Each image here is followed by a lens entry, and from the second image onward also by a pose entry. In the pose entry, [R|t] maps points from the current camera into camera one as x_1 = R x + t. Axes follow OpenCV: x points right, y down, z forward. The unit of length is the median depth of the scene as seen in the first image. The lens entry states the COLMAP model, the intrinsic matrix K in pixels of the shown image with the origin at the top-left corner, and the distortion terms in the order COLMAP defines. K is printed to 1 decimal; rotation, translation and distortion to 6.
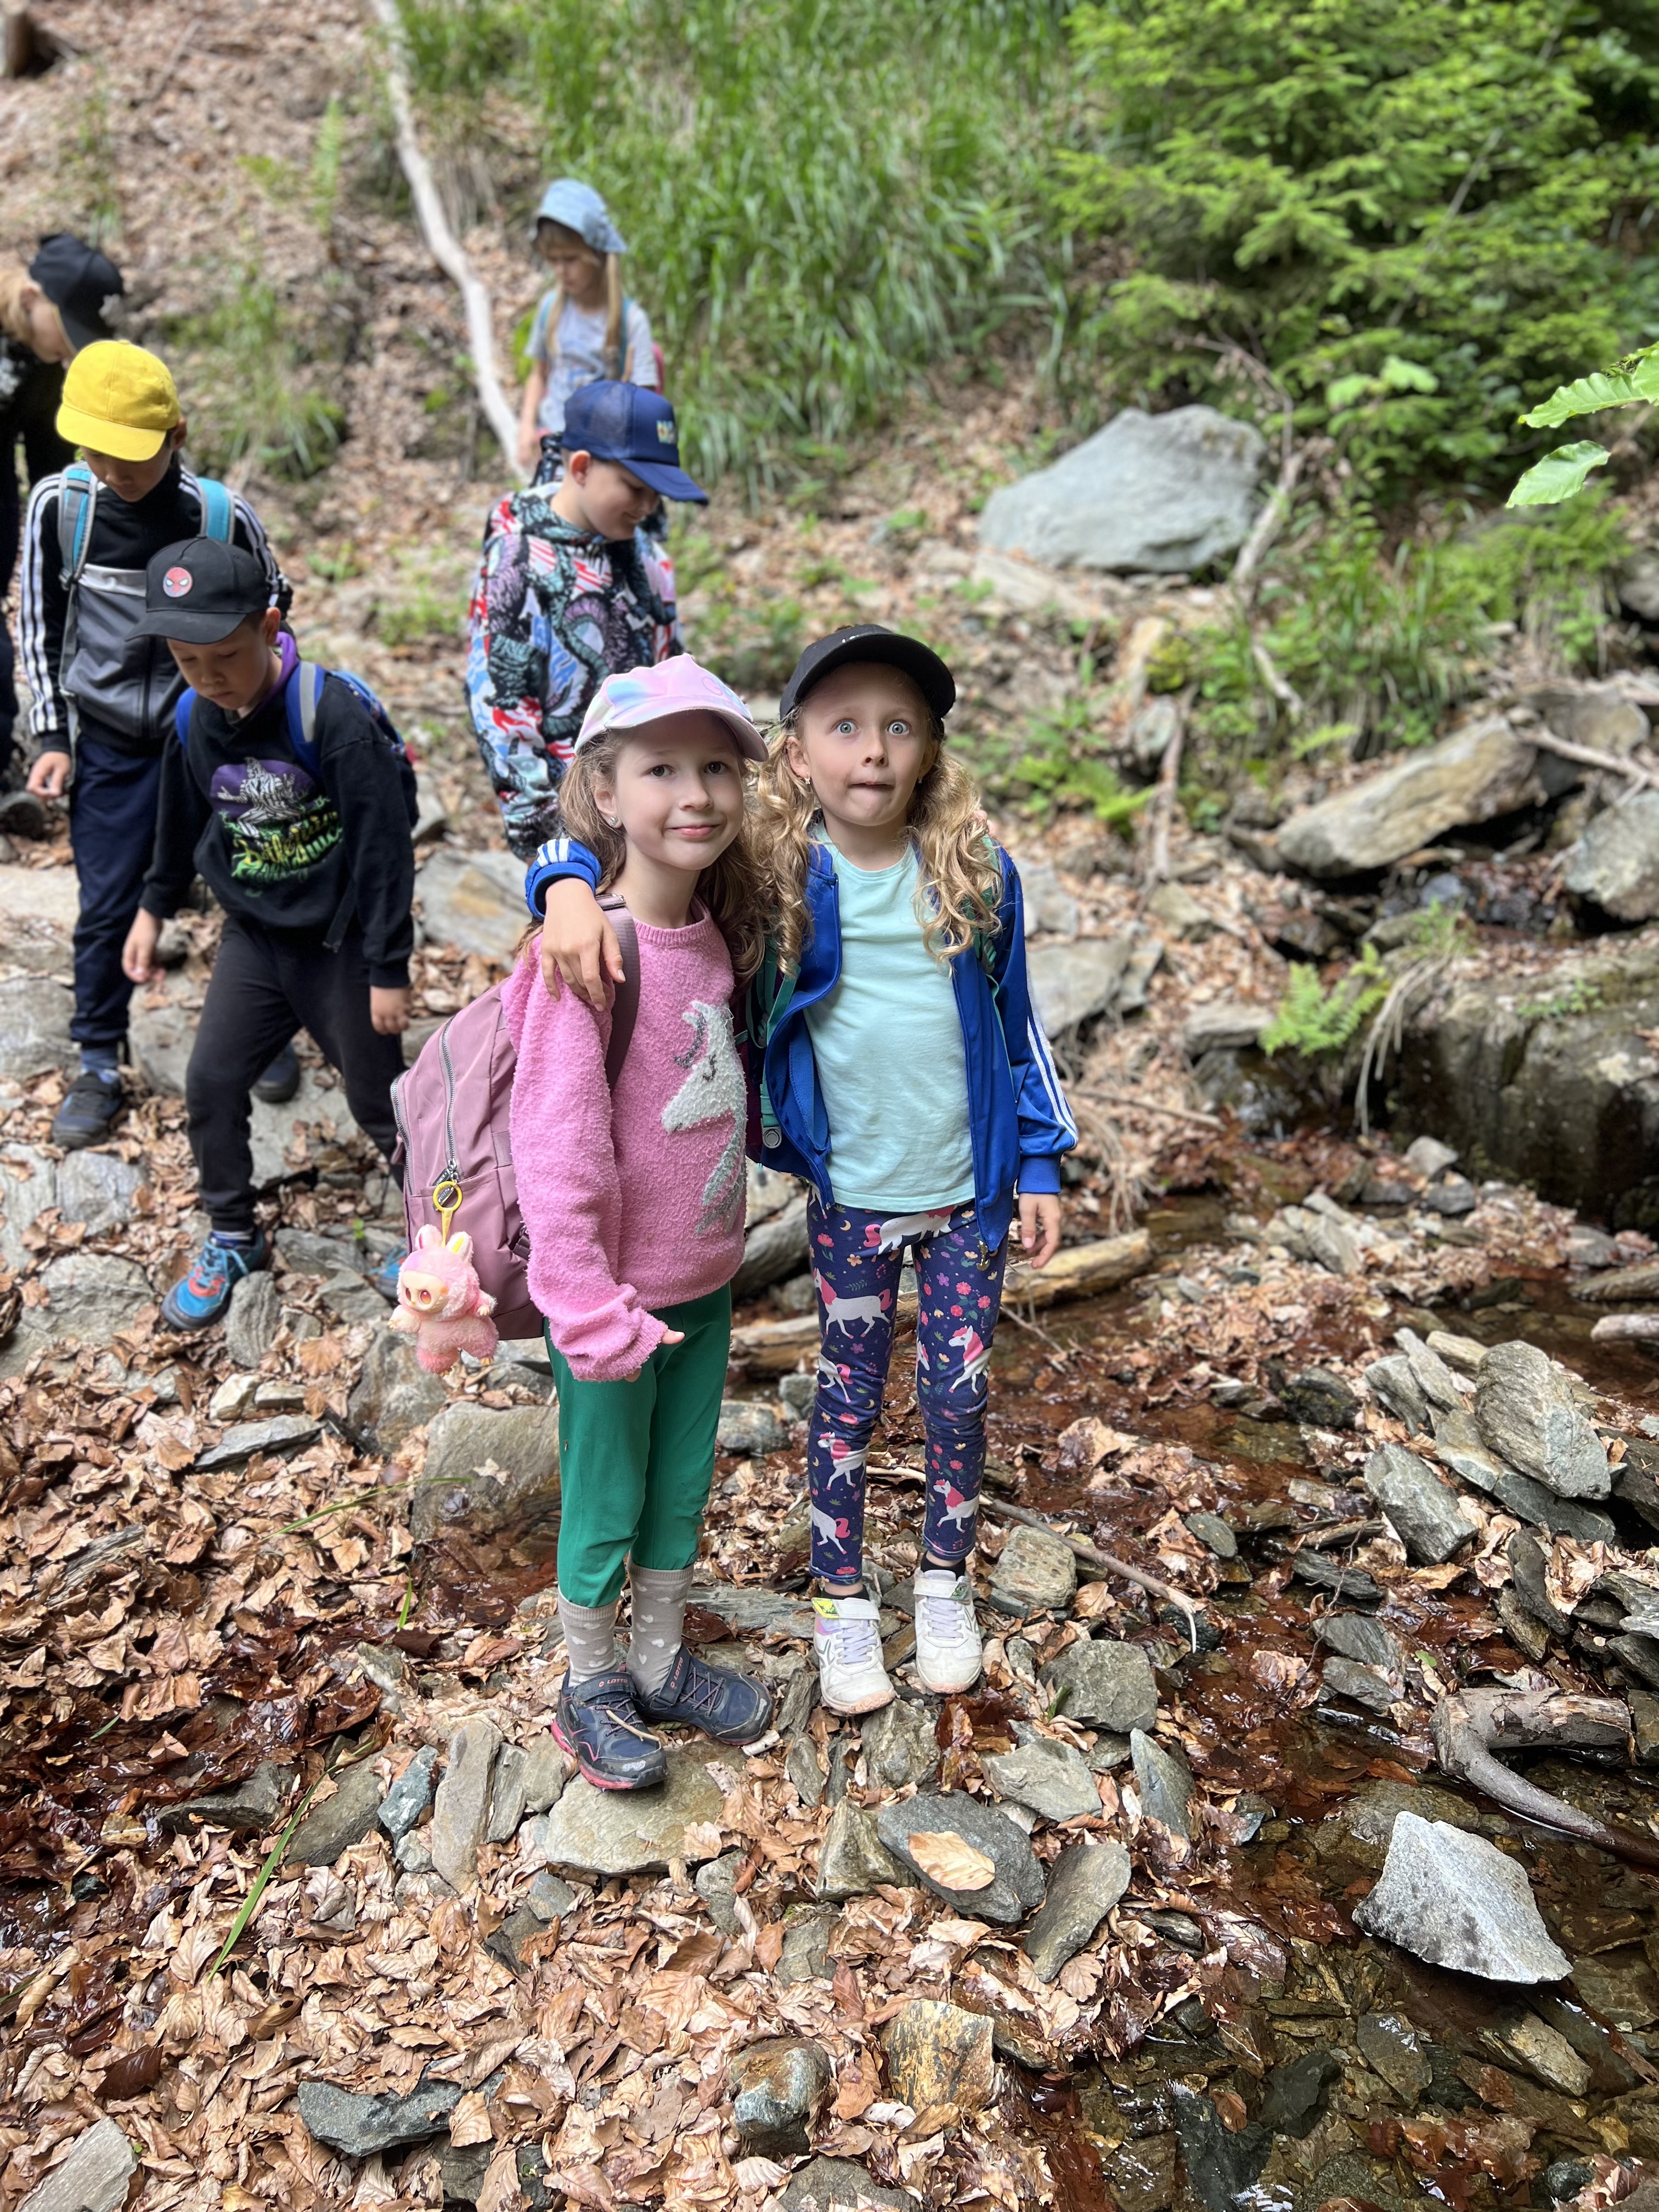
lens RADIAL K [[1667.3, 0, 830.9], [0, 1667.3, 1118.7], [0, 0, 1]] dist [0.047560, -0.054096]
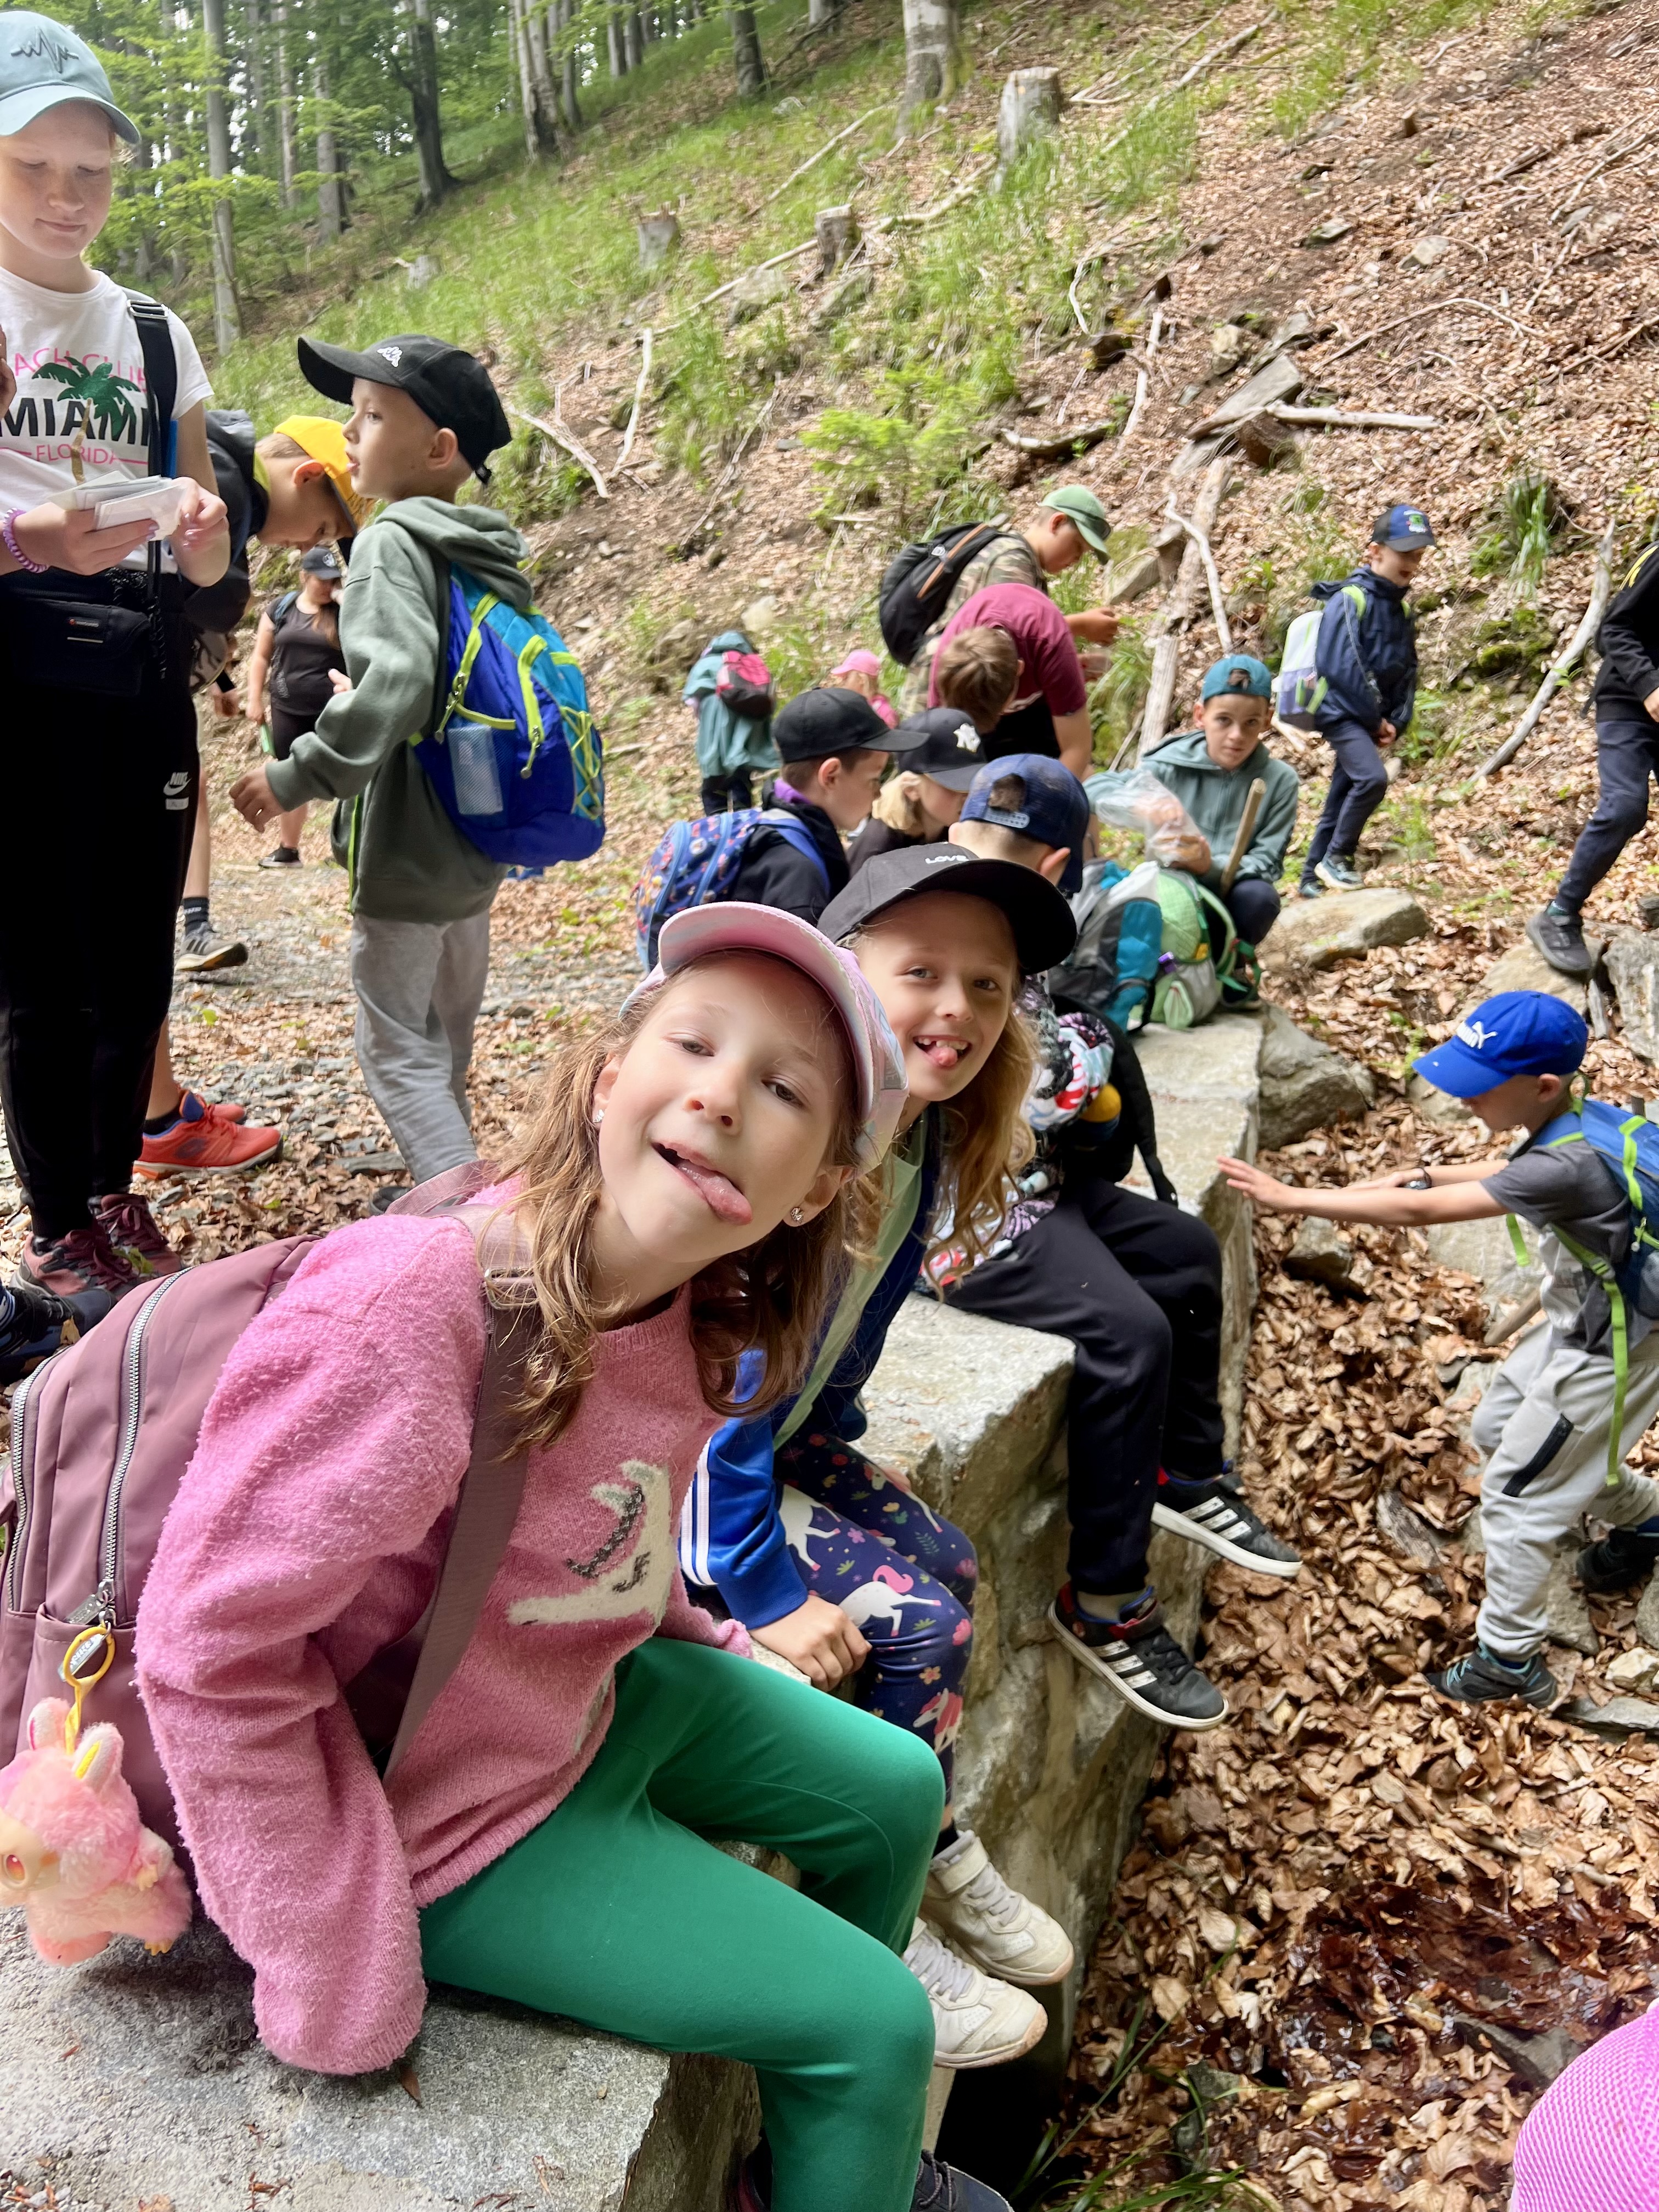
lens RADIAL K [[1667.3, 0, 816.4], [0, 1667.3, 1125.3], [0, 0, 1]] dist [0.047560, -0.054096]
pose [[0.623571, 0.201161, -0.755443, 0.050353], [-0.249100, 0.967086, 0.051901, -0.089617], [0.741018, 0.155817, 0.653156, -0.112510]]
